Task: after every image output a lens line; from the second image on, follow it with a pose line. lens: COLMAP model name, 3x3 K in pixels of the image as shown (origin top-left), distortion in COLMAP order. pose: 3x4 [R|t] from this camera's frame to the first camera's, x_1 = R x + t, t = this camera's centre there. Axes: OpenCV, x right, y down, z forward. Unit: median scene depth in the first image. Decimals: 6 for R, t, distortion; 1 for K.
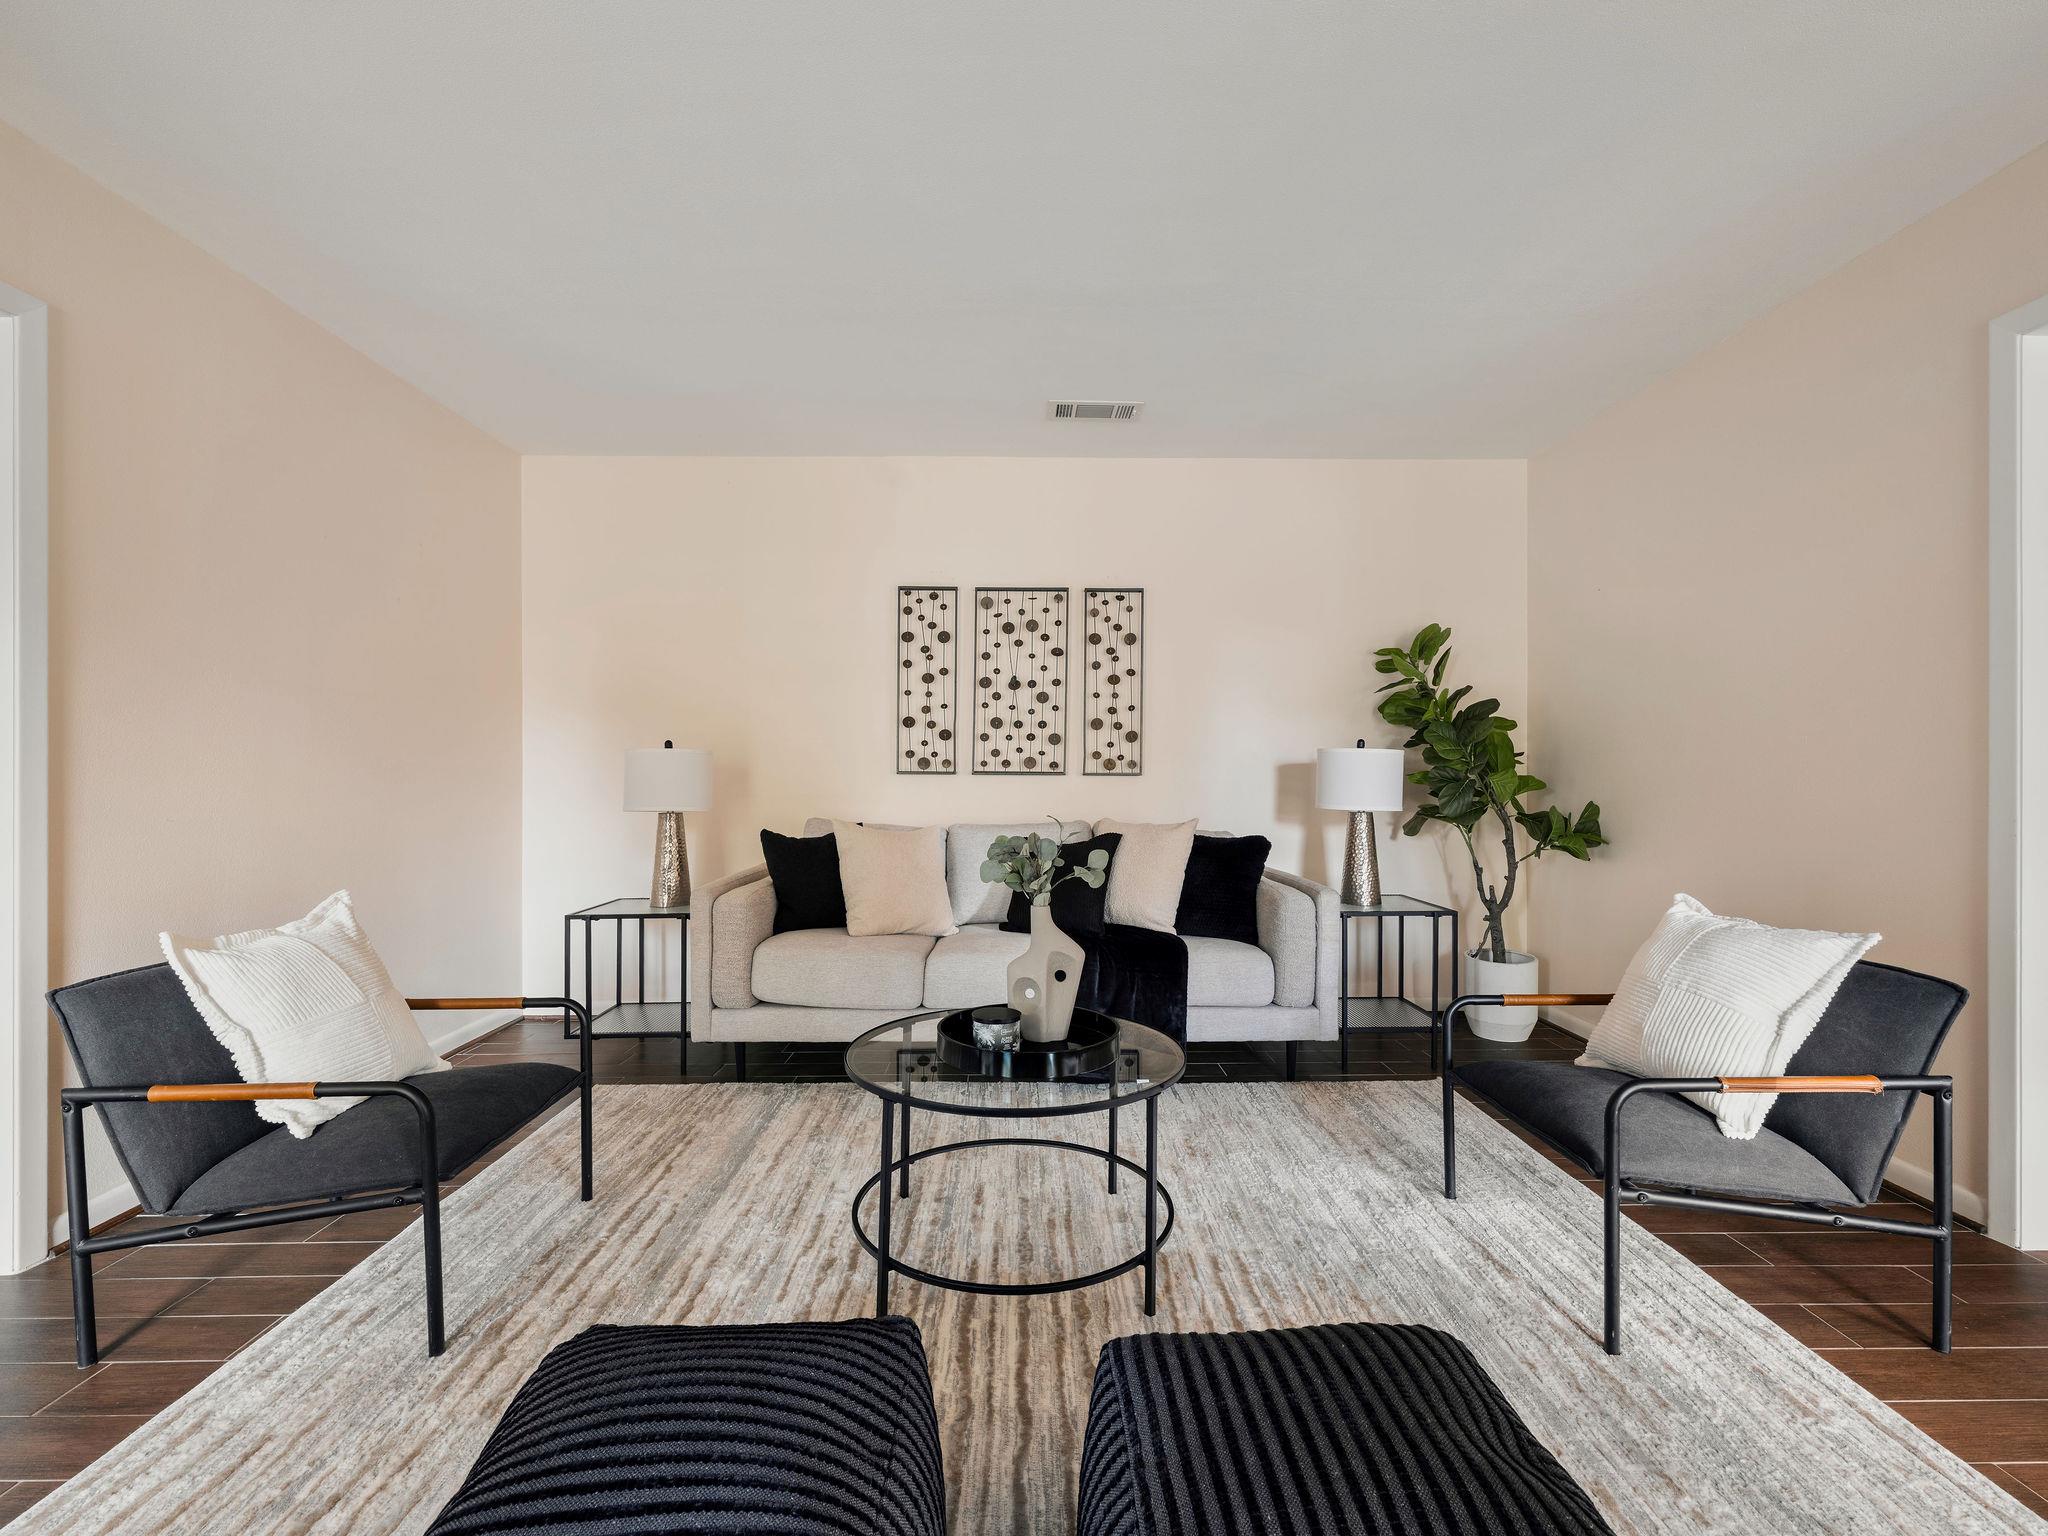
lens RADIAL K [[942.6, 0, 1024.0], [0, 942.6, 768.0], [0, 0, 1]] dist [0.000020, -0.000665]
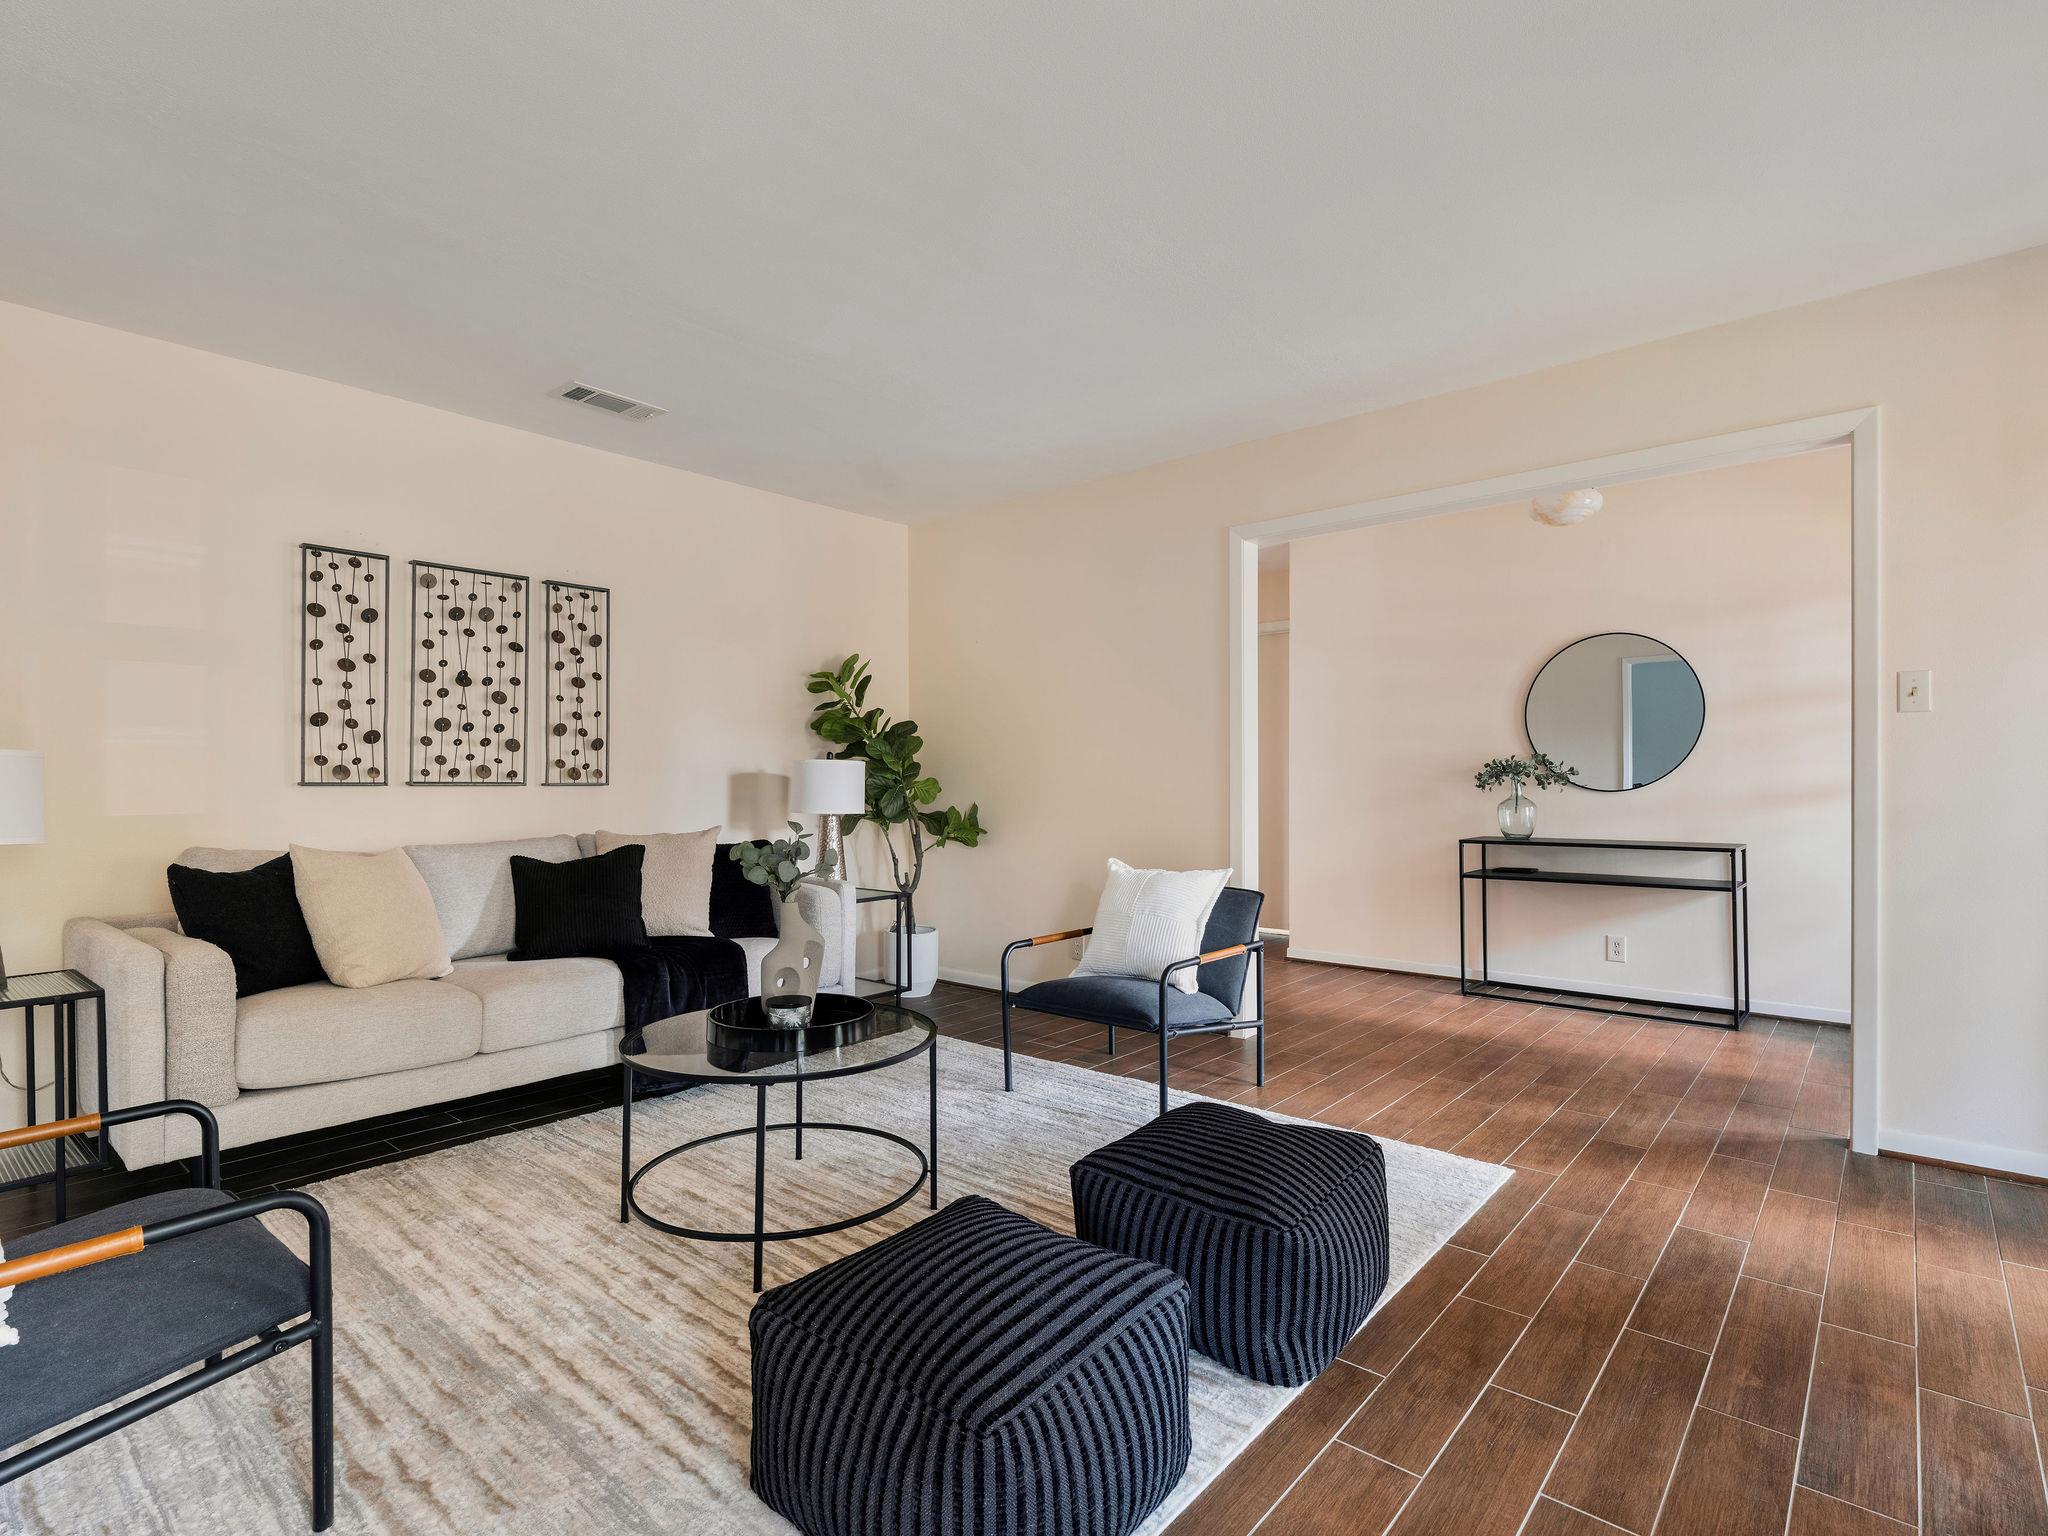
lens RADIAL K [[1023.2, 0, 1027.2], [0, 1023.2, 777.2], [0, 0, 1]] dist [0.003057, 0.000065]
pose [[0.662296, -0.001745, 0.749240, -0.369517], [0.002178, 0.999998, 0.000404, 0.000217], [-0.749239, 0.001364, 0.662298, -0.001438]]
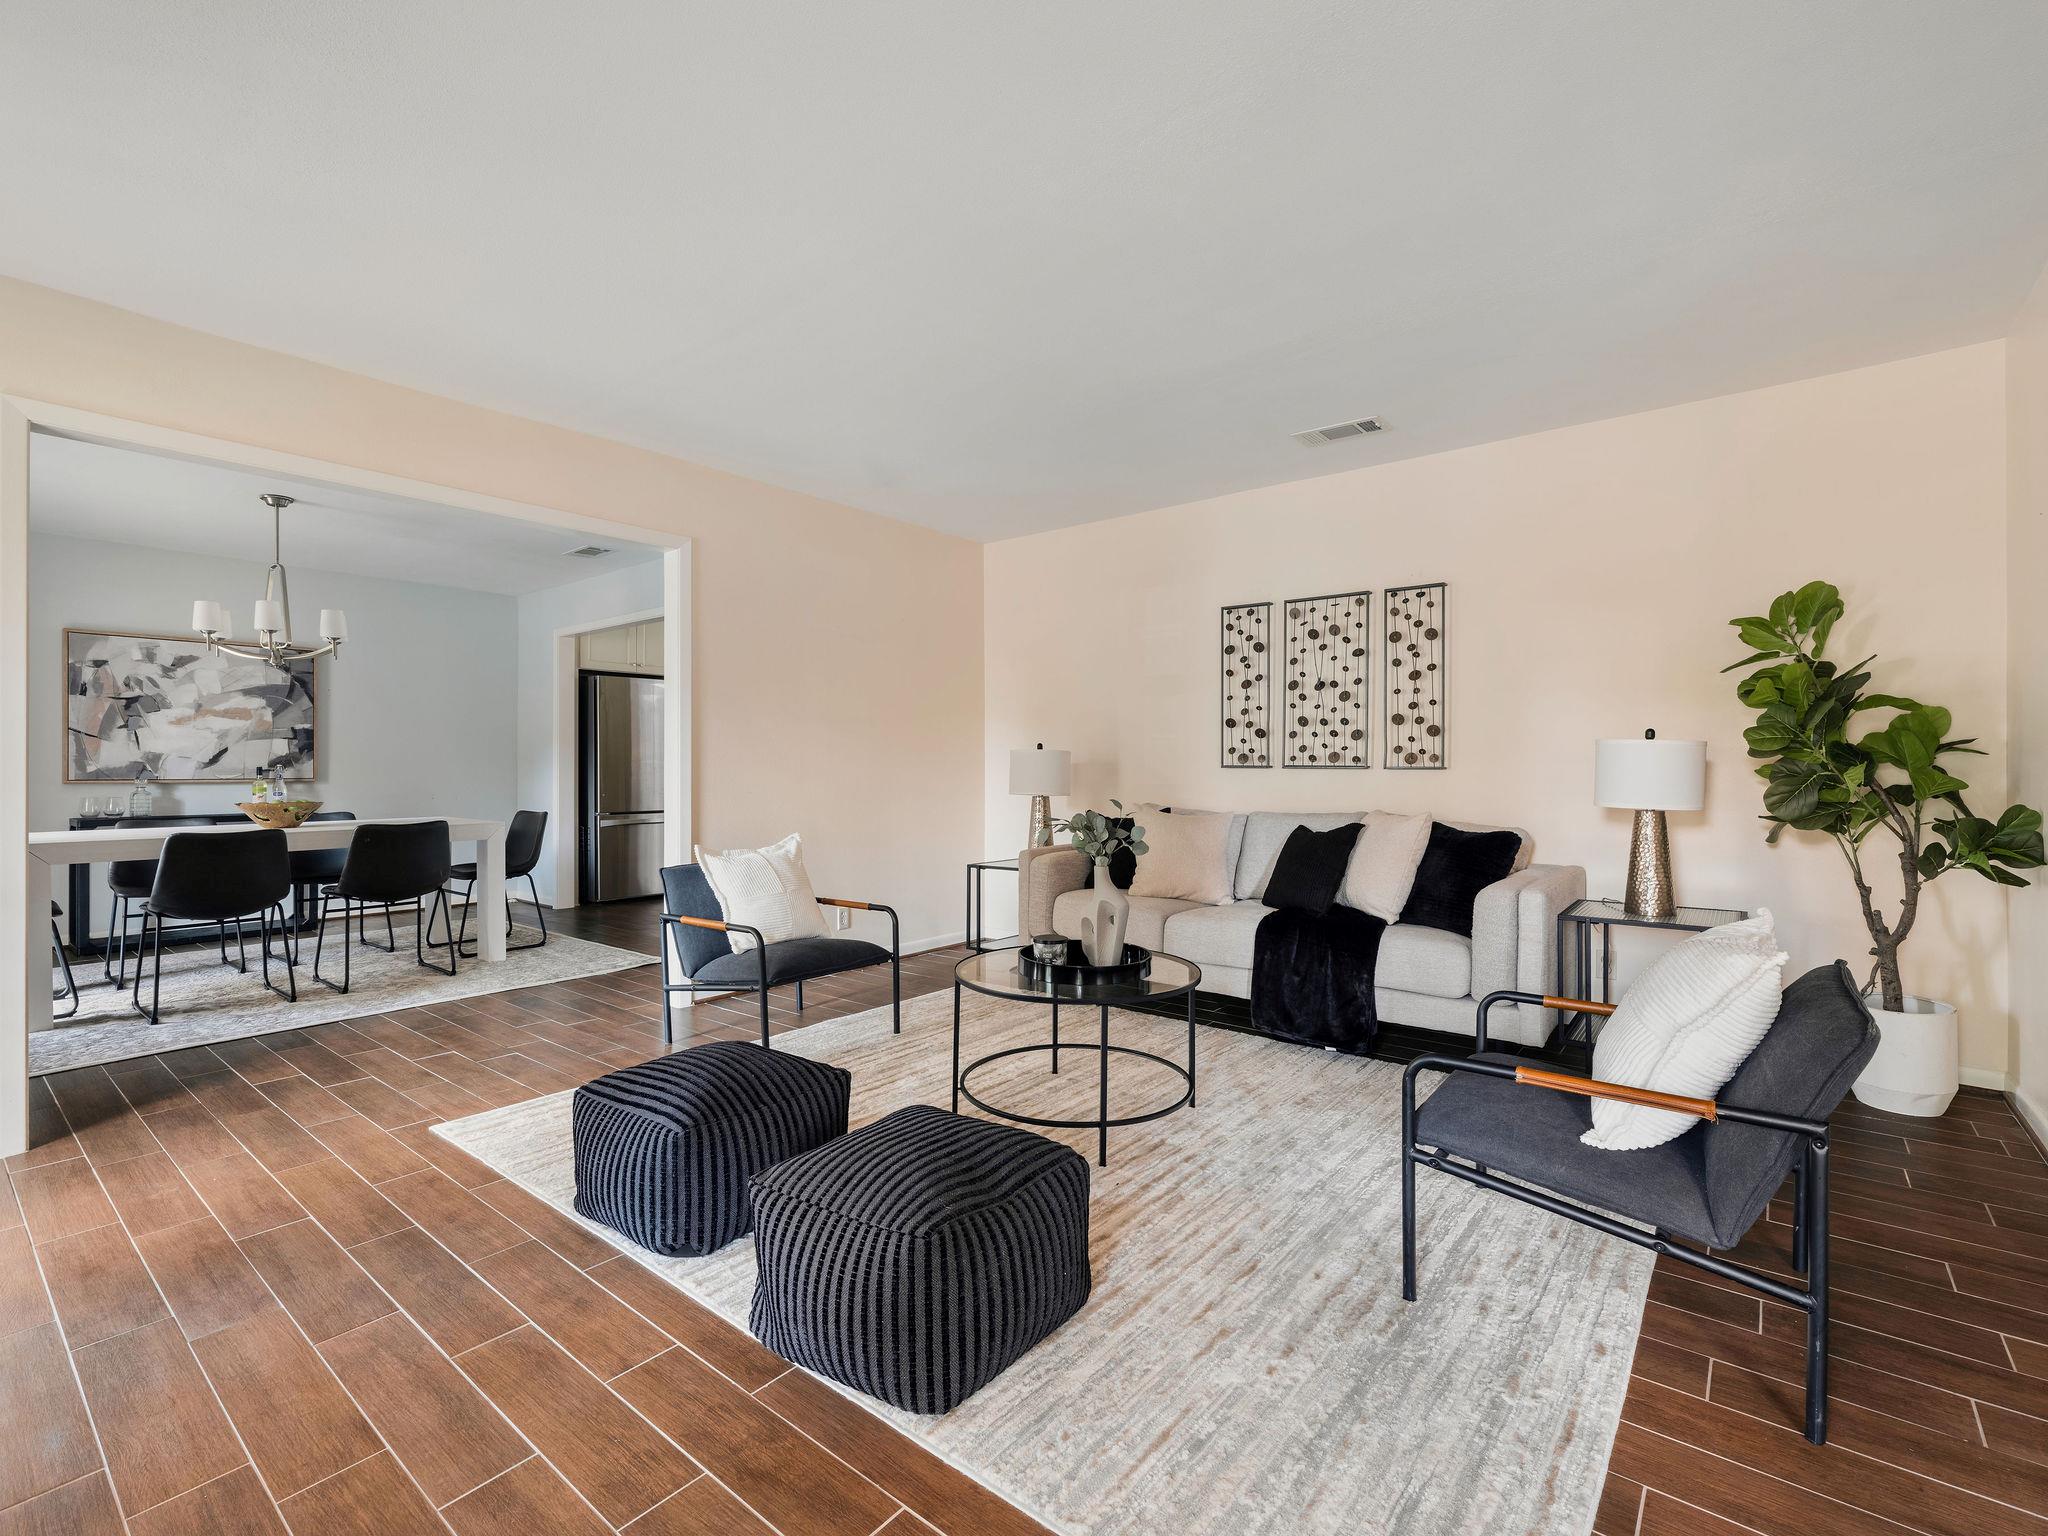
lens RADIAL K [[937.0, 0, 1019.3], [0, 937.0, 754.9], [0, 0, 1]] dist [0.003303, 0.001183]
pose [[0.767547, -0.008700, -0.640933, 0.417276], [0.003885, 0.999953, -0.008920, -0.000213], [0.640981, 0.004356, 0.767545, -0.053009]]
